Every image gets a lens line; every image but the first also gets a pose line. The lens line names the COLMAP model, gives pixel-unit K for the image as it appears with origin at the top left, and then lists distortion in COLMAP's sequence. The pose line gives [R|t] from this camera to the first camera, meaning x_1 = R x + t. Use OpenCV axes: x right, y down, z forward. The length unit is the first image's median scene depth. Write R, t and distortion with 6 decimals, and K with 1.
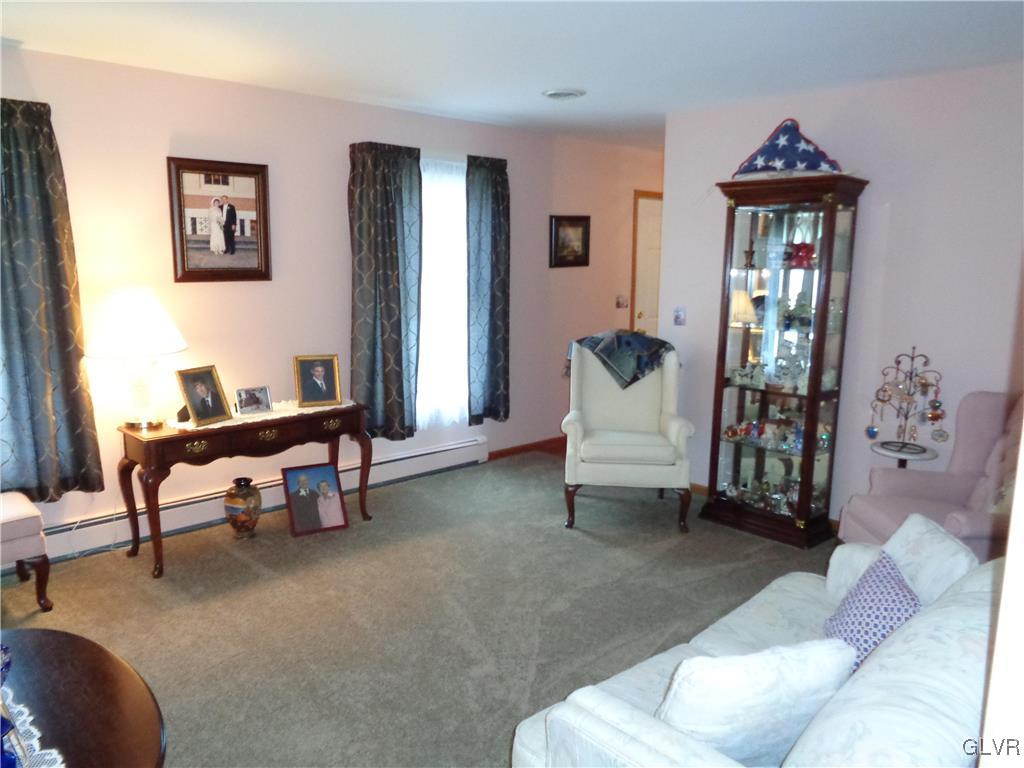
lens RADIAL K [[771.5, 0, 512.7], [0, 771.5, 383.2], [0, 0, 1]] dist [-0.001580, 0.007005]
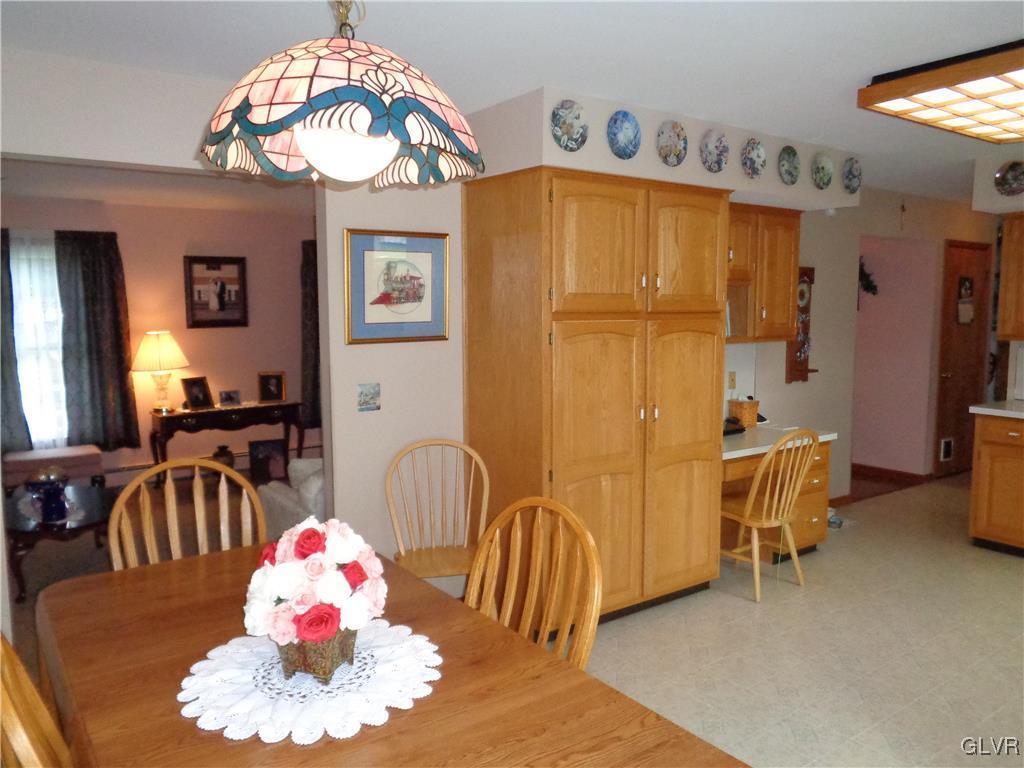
lens RADIAL K [[771.5, 0, 512.0], [0, 771.5, 384.4], [0, 0, 1]] dist [-0.001580, 0.007005]
pose [[0.993782, 0.001837, -0.111324, 0.458399], [-0.007791, 0.998560, -0.053073, 0.076249], [0.111066, 0.053610, 0.992366, -0.592821]]
